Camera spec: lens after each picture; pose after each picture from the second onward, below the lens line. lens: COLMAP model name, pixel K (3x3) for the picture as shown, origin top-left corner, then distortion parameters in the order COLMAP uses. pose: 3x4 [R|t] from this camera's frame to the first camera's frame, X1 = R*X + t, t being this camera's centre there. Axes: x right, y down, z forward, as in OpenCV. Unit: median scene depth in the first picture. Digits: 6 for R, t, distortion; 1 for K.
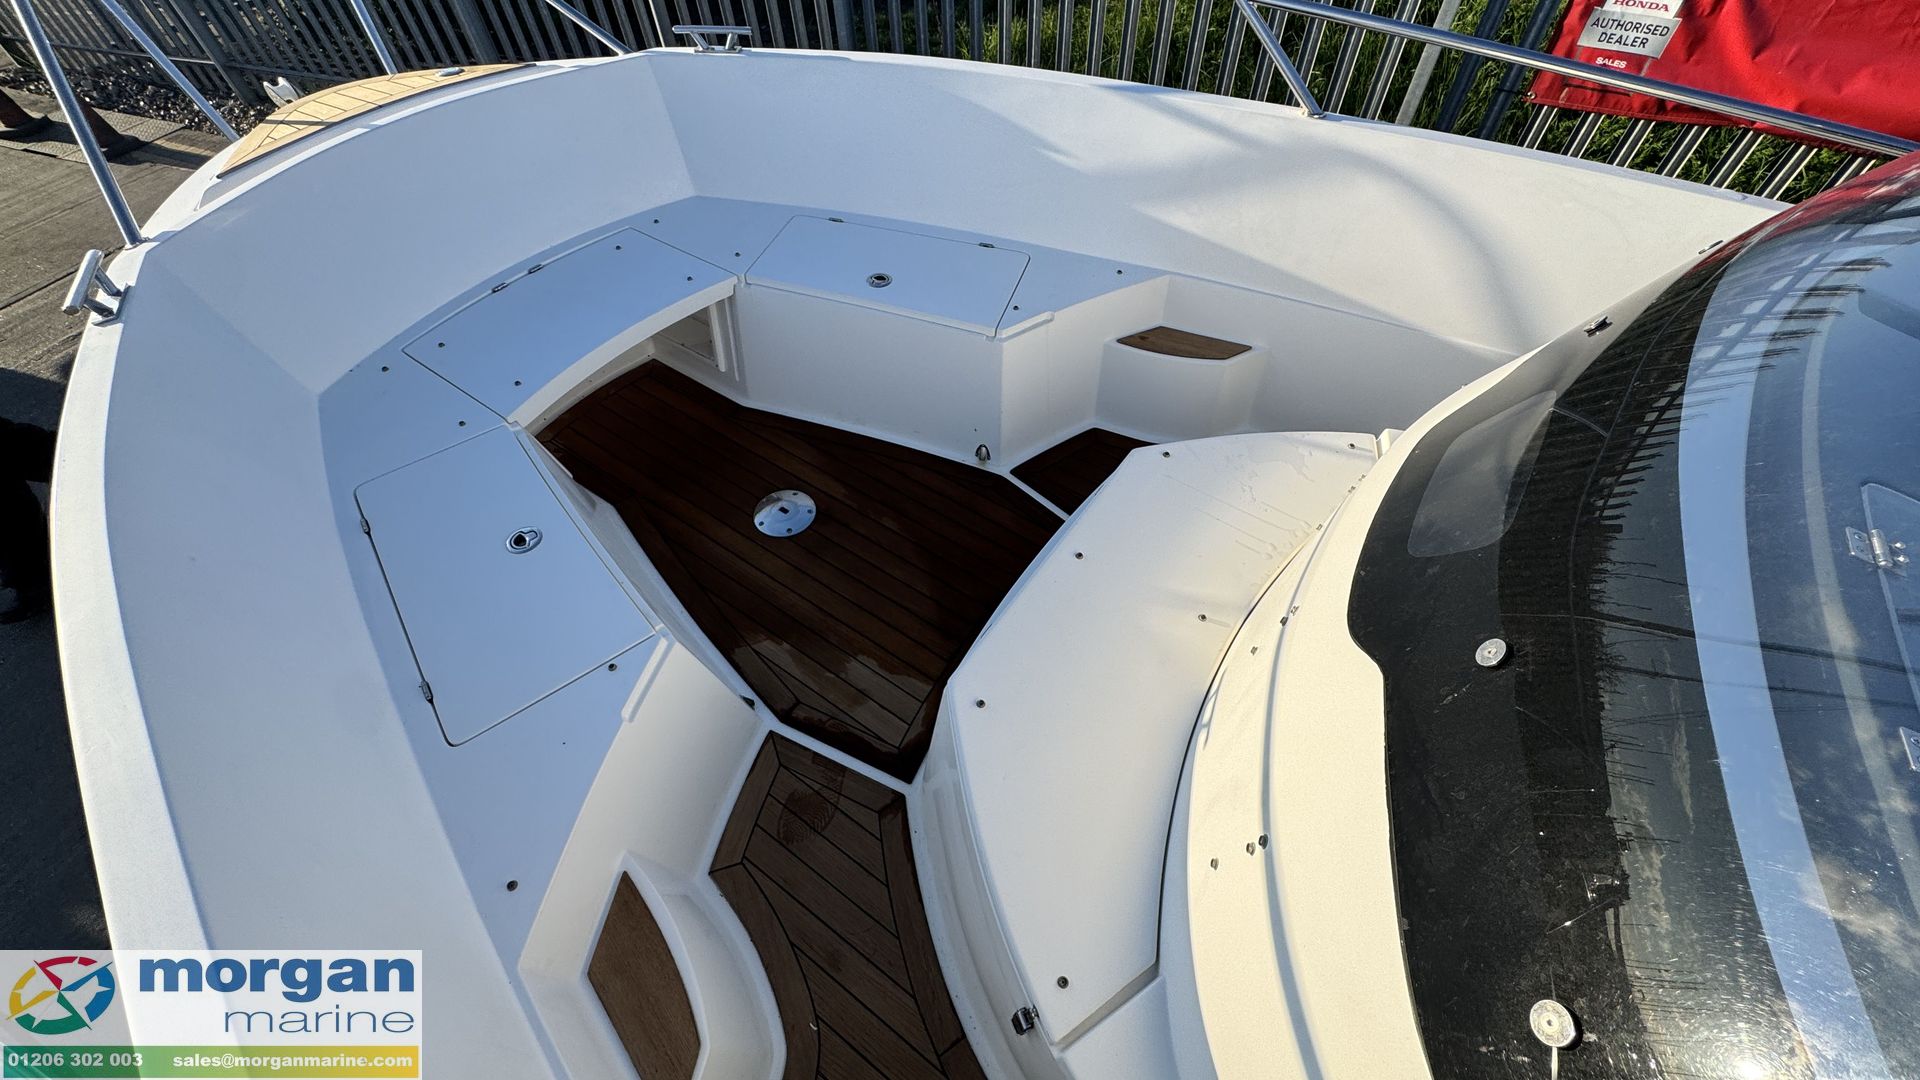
lens RADIAL K [[772.2, 0, 963.5], [0, 772.2, 535.4], [0, 0, 1]] dist [0.000868, -0.000196]
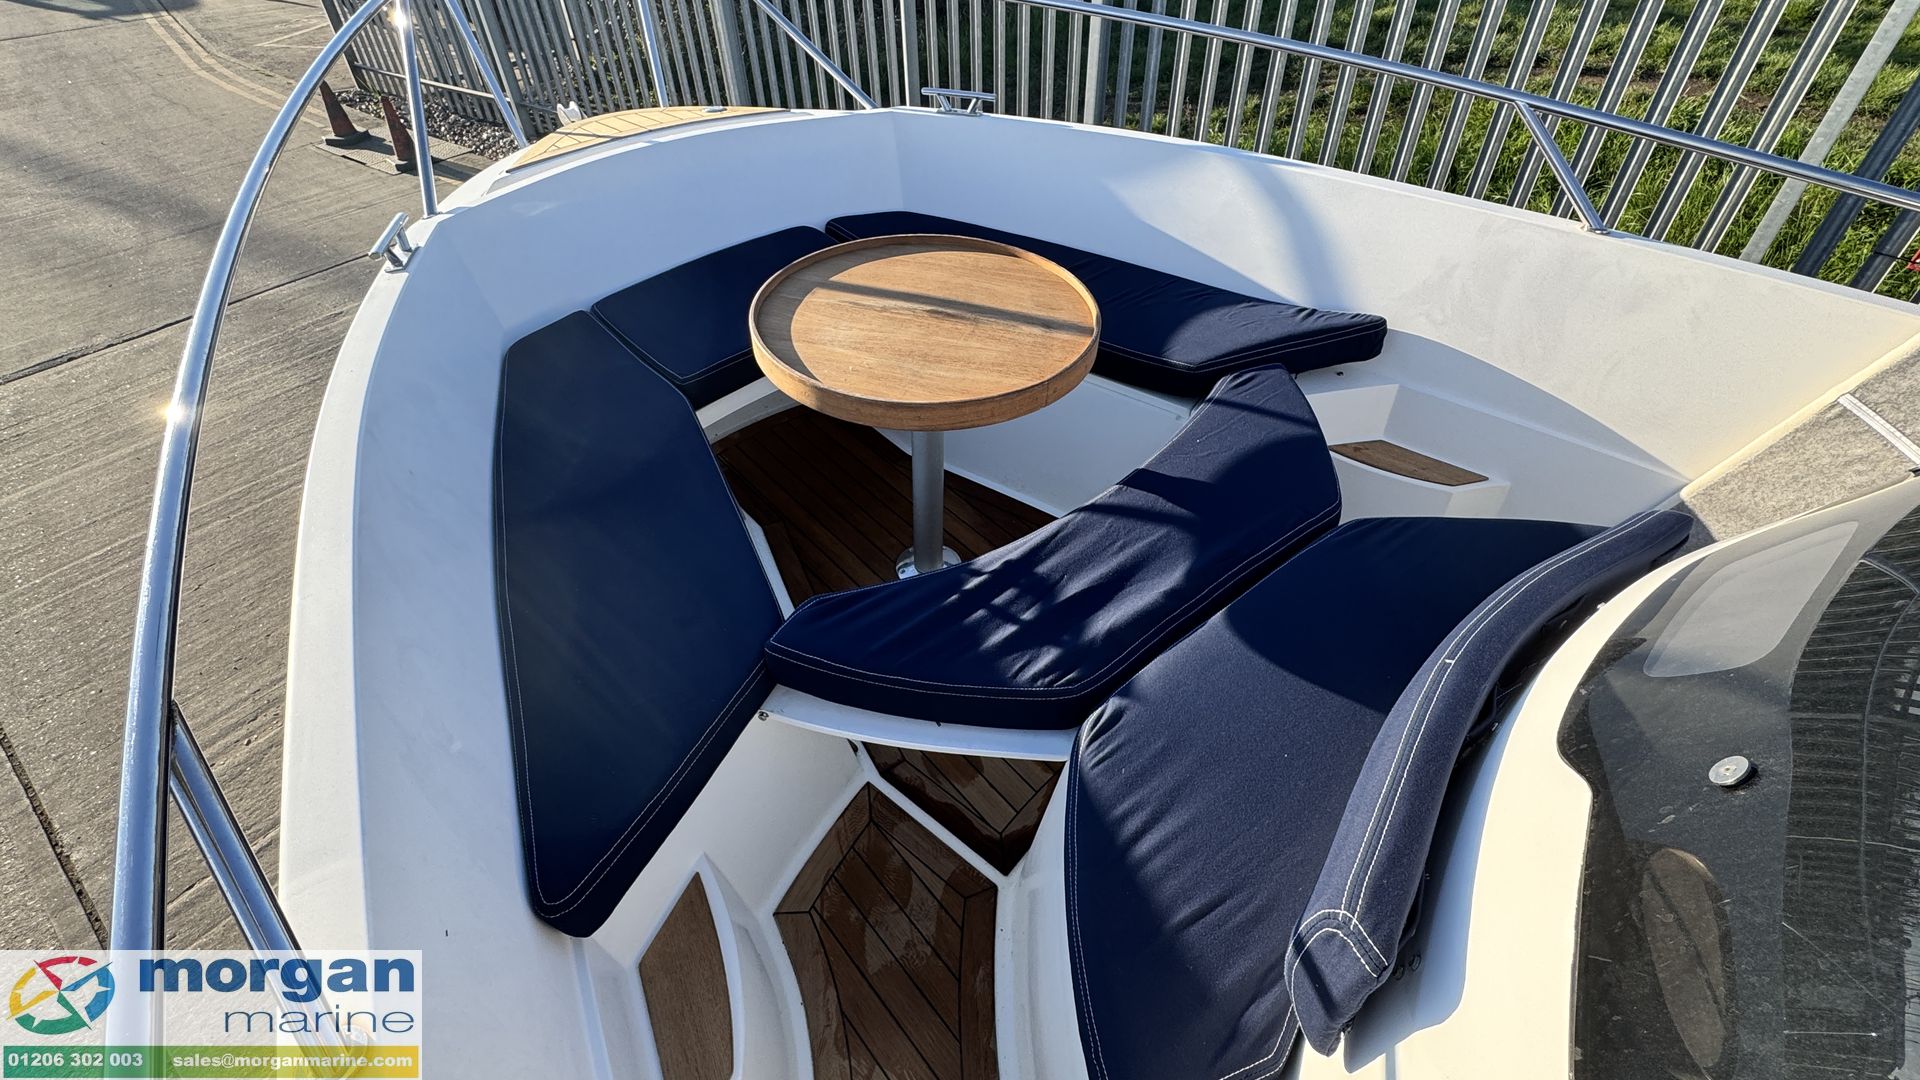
lens RADIAL K [[874.3, 0, 964.7], [0, 874.3, 538.1], [0, 0, 1]] dist [-0.002790, -0.001598]
pose [[0.966508, 0.177513, -0.185341, 0.002000], [-0.202546, 0.971117, -0.126126, 0.076087], [0.157599, 0.159442, 0.974547, -0.040343]]
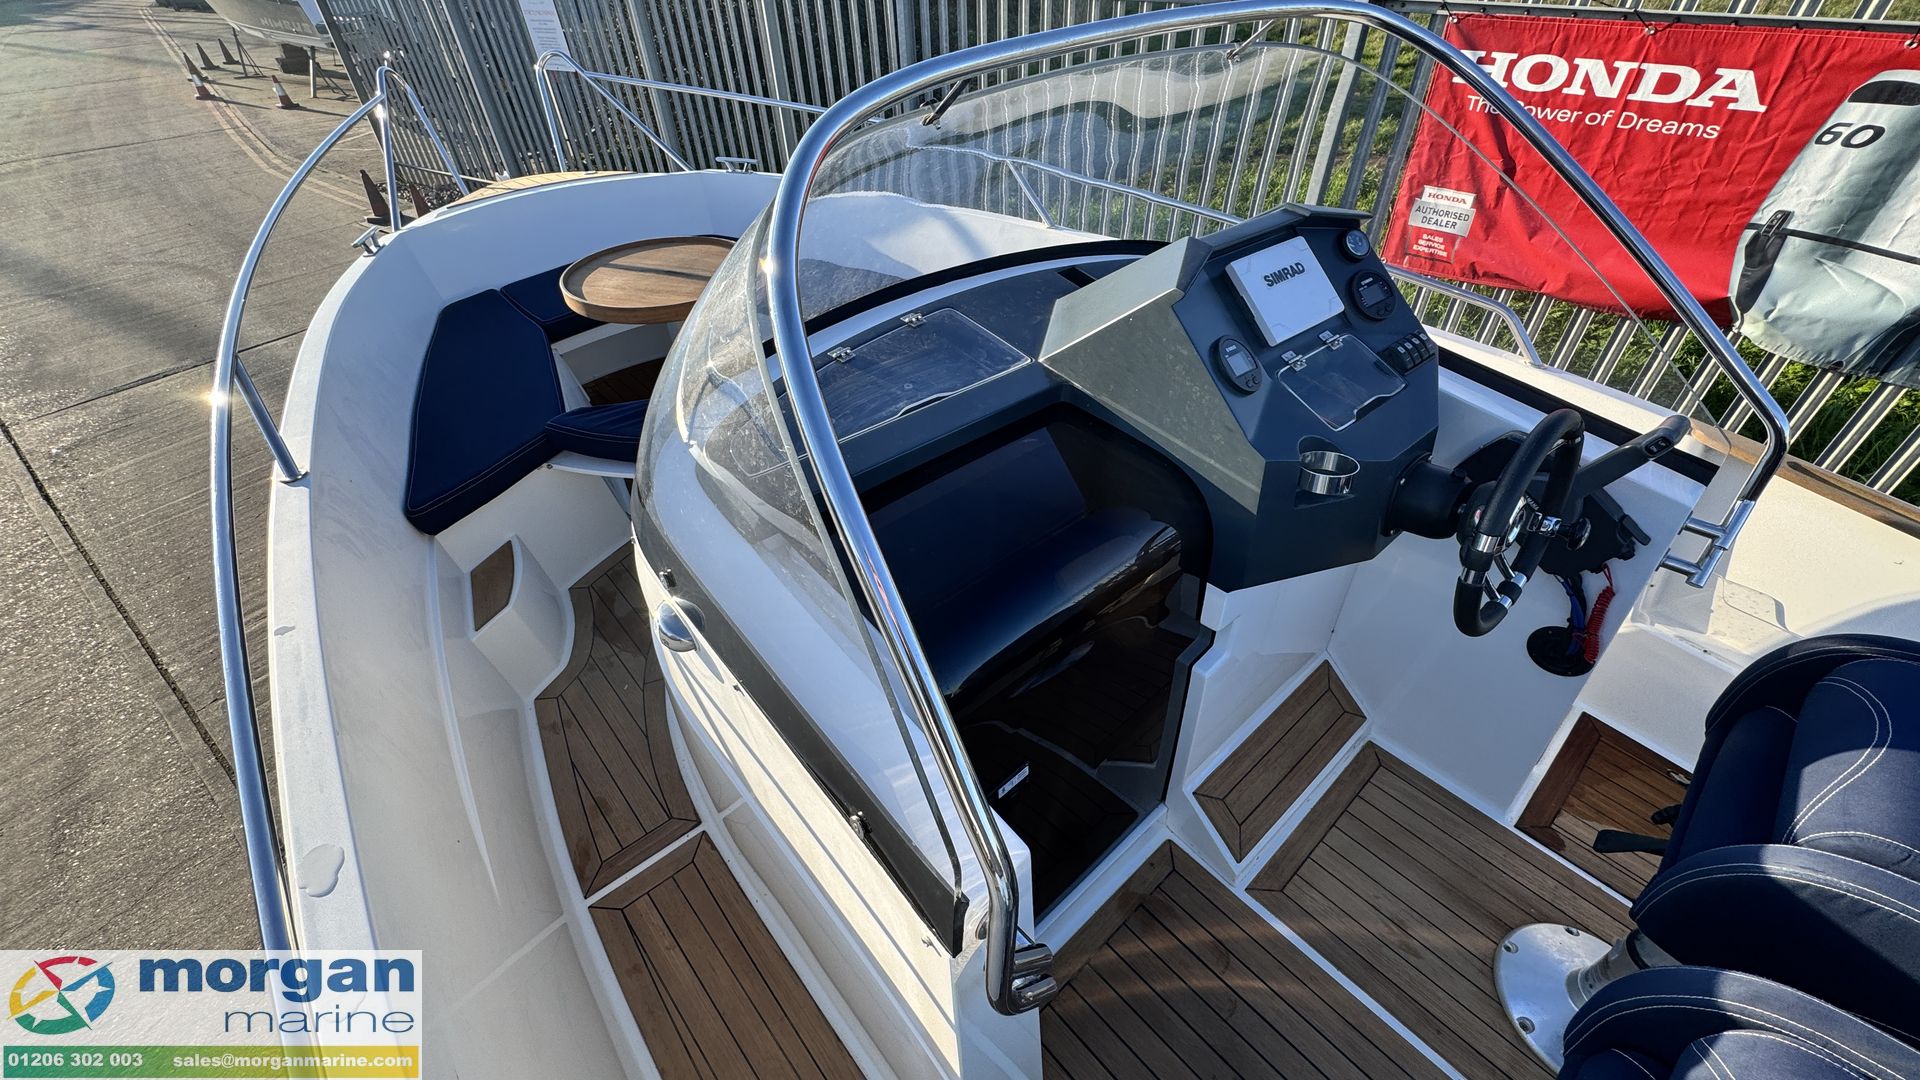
lens RADIAL K [[764.7, 0, 961.6], [0, 764.7, 534.7], [0, 0, 1]] dist [-0.001492, -0.000108]
pose [[0.973634, 0.145143, -0.175986, 0.678418], [-0.175206, 0.969840, -0.169452, 0.393146], [0.146083, 0.195818, 0.969698, -0.448925]]
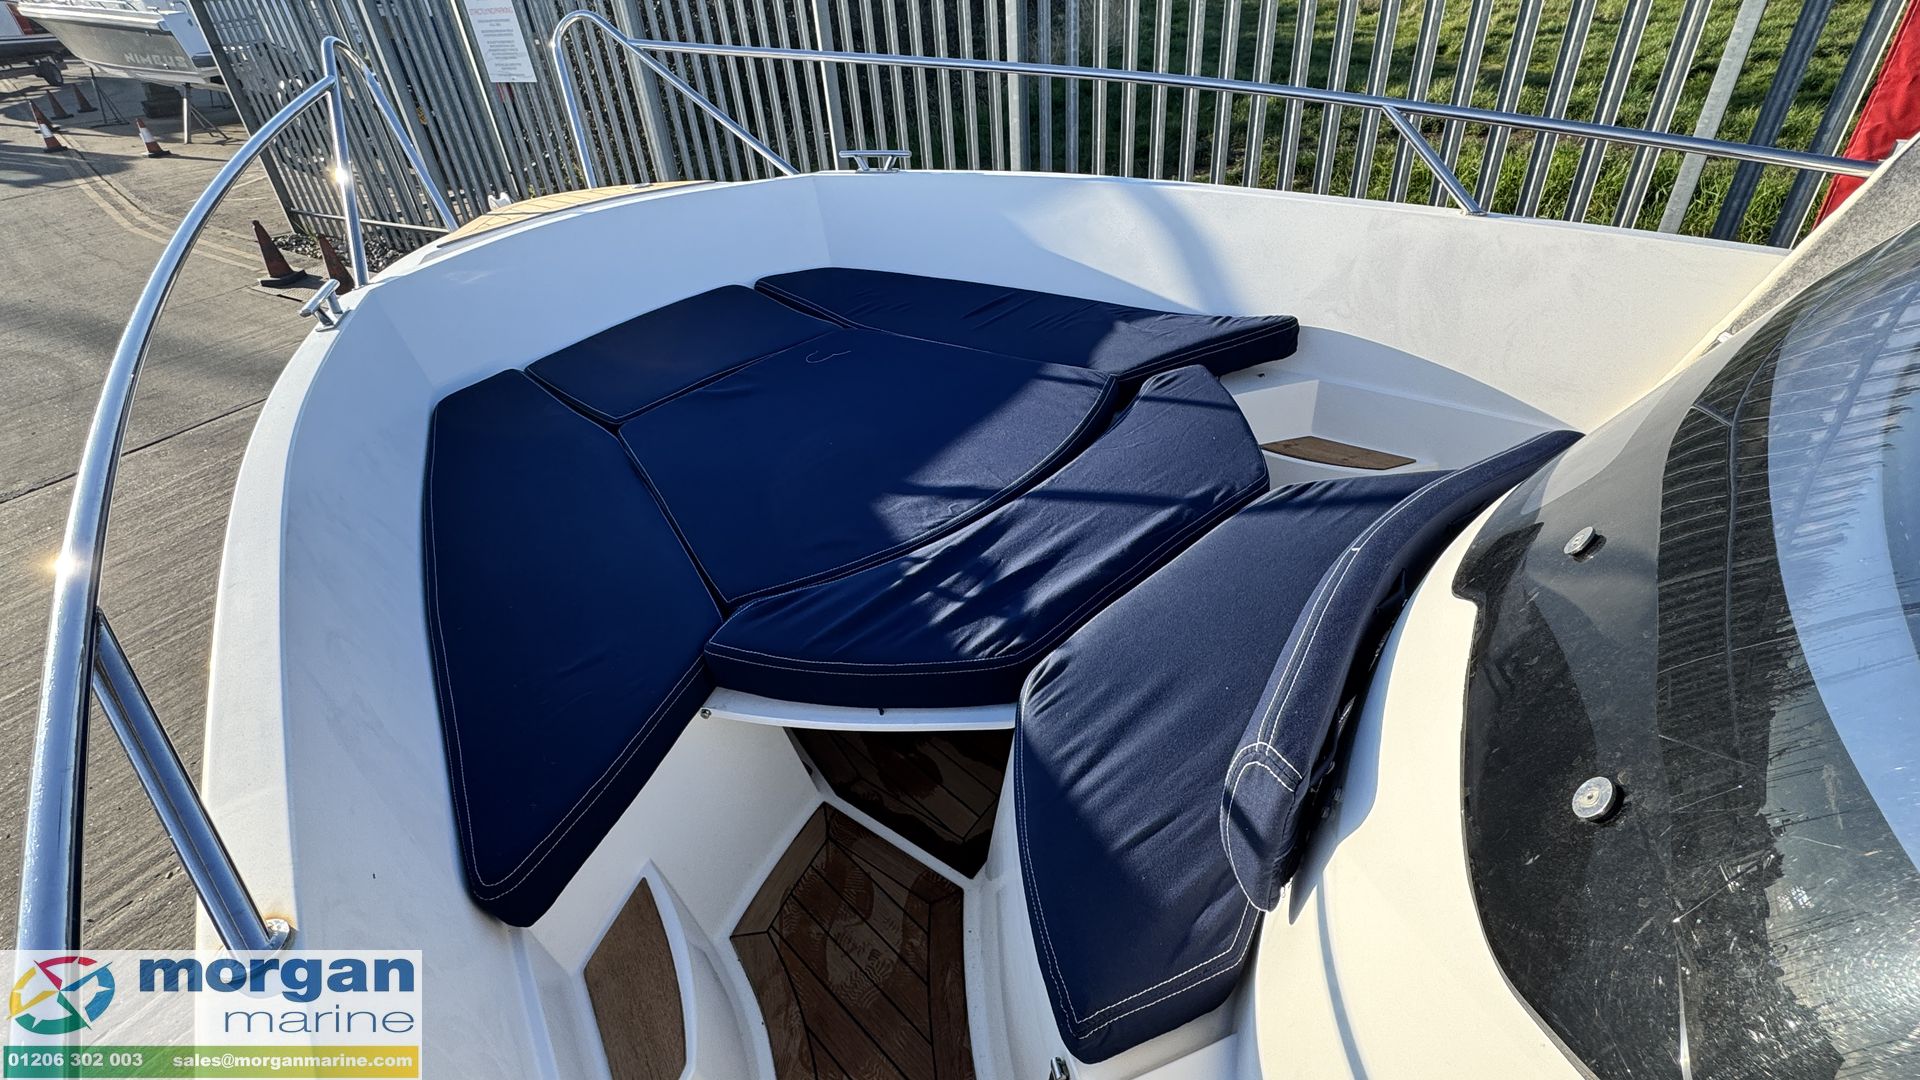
lens RADIAL K [[903.3, 0, 960.0], [0, 903.3, 540.0], [0, 0, 1]] dist [-0.004379, 0.000437]
pose [[0.982084, 0.074987, -0.172879, 0.058687], [-0.117098, 0.961634, -0.248088, 0.196029], [0.147643, 0.263887, 0.953187, -0.046548]]
